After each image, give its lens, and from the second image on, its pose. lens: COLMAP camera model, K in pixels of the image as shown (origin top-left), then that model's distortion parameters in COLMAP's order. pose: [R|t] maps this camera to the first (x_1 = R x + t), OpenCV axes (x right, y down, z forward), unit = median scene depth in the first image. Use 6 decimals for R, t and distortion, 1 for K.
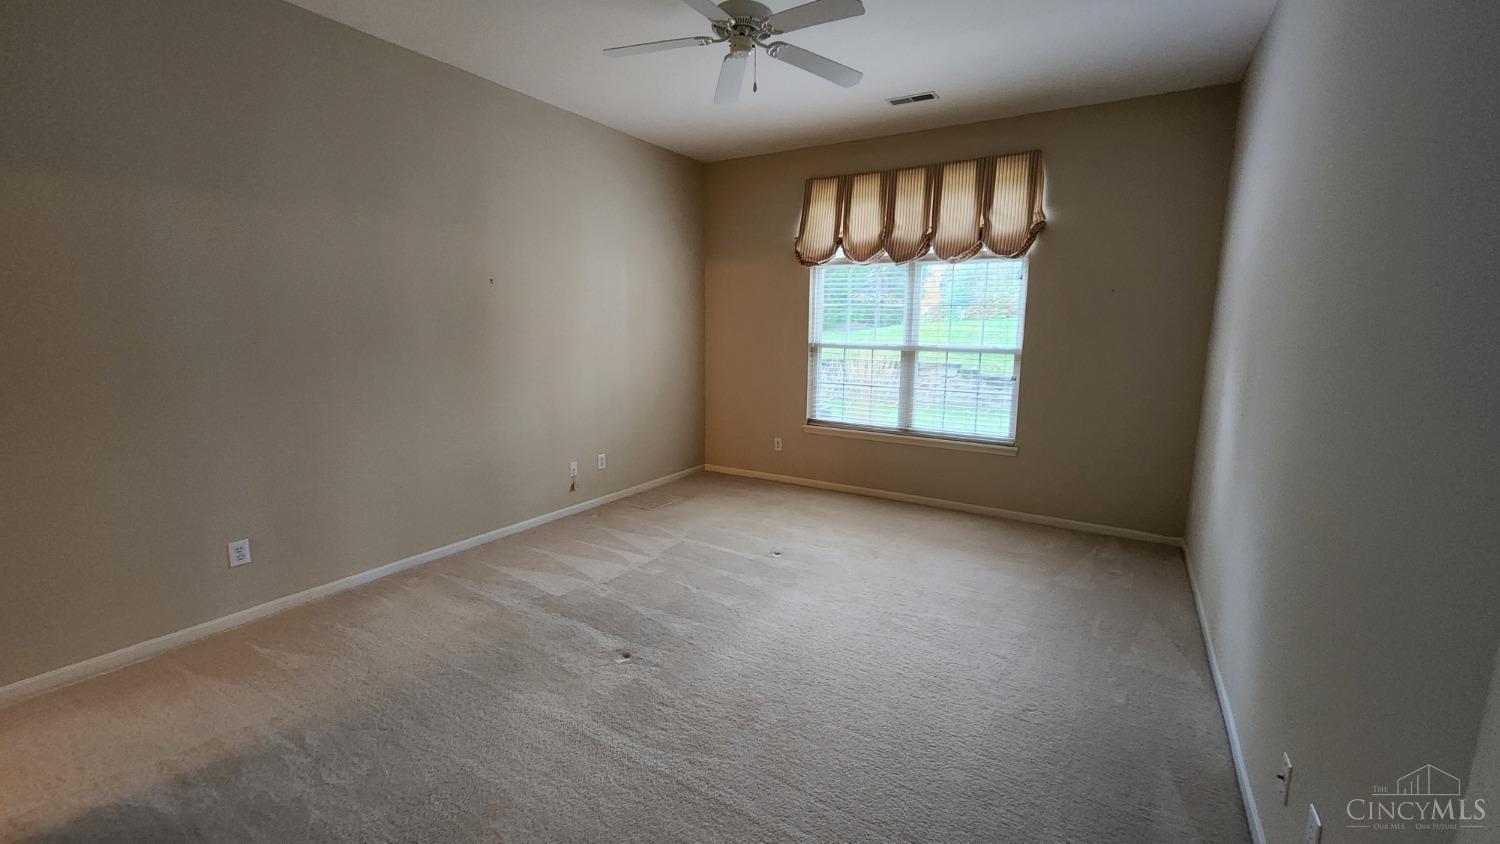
lens RADIAL K [[617.0, 0, 750.0], [0, 617.0, 422.0], [0, 0, 1]] dist [0.002256, -0.000047]
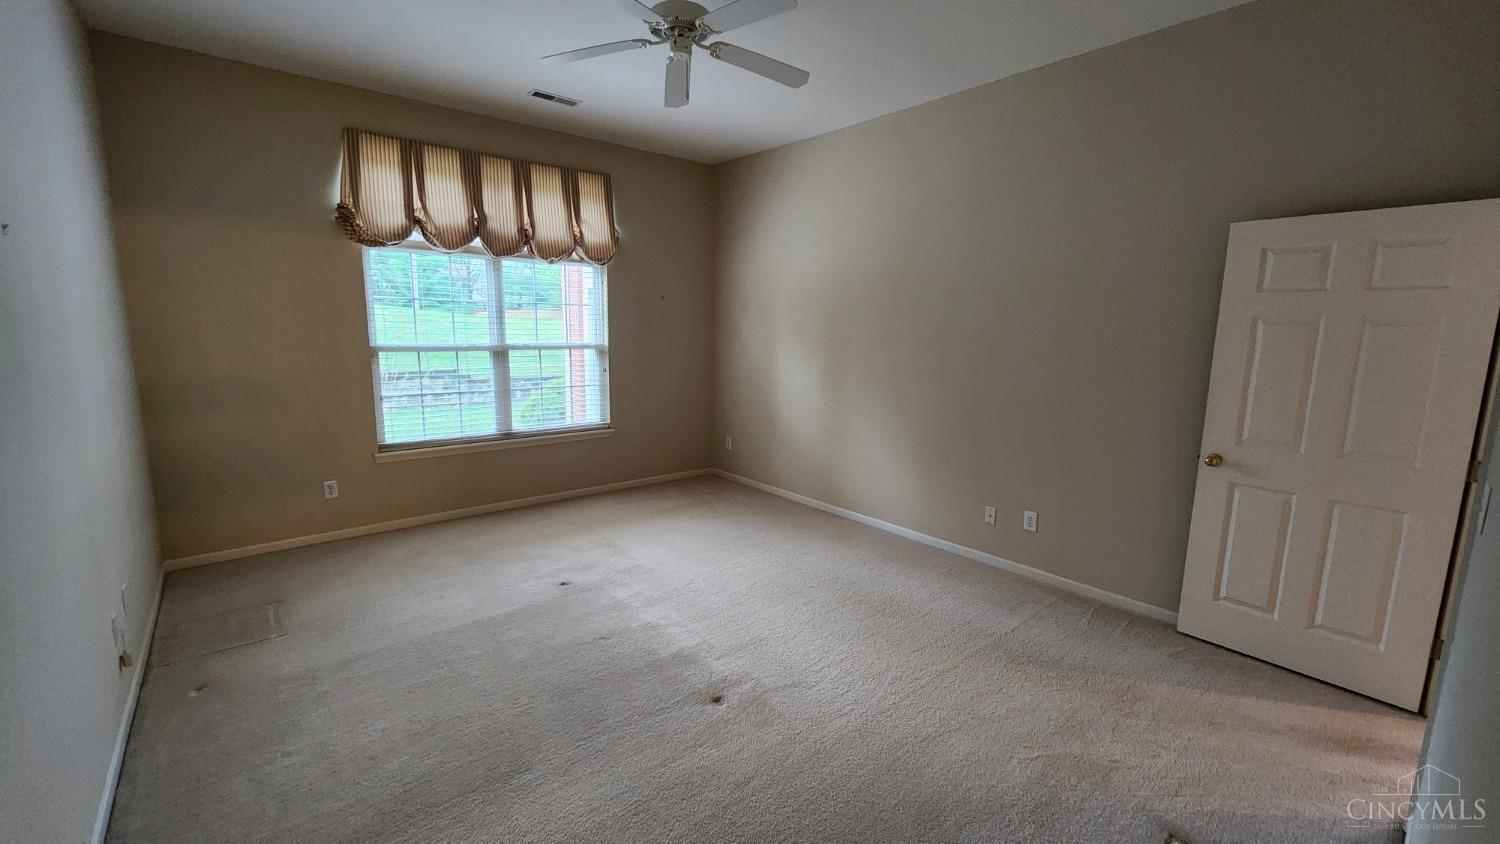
lens RADIAL K [[617.0, 0, 750.0], [0, 617.0, 422.0], [0, 0, 1]] dist [0.002256, -0.000047]
pose [[0.309875, -0.151935, 0.938559, -0.543521], [0.140687, 0.983610, 0.112778, -0.061928], [-0.940311, 0.097096, 0.326172, 0.352566]]
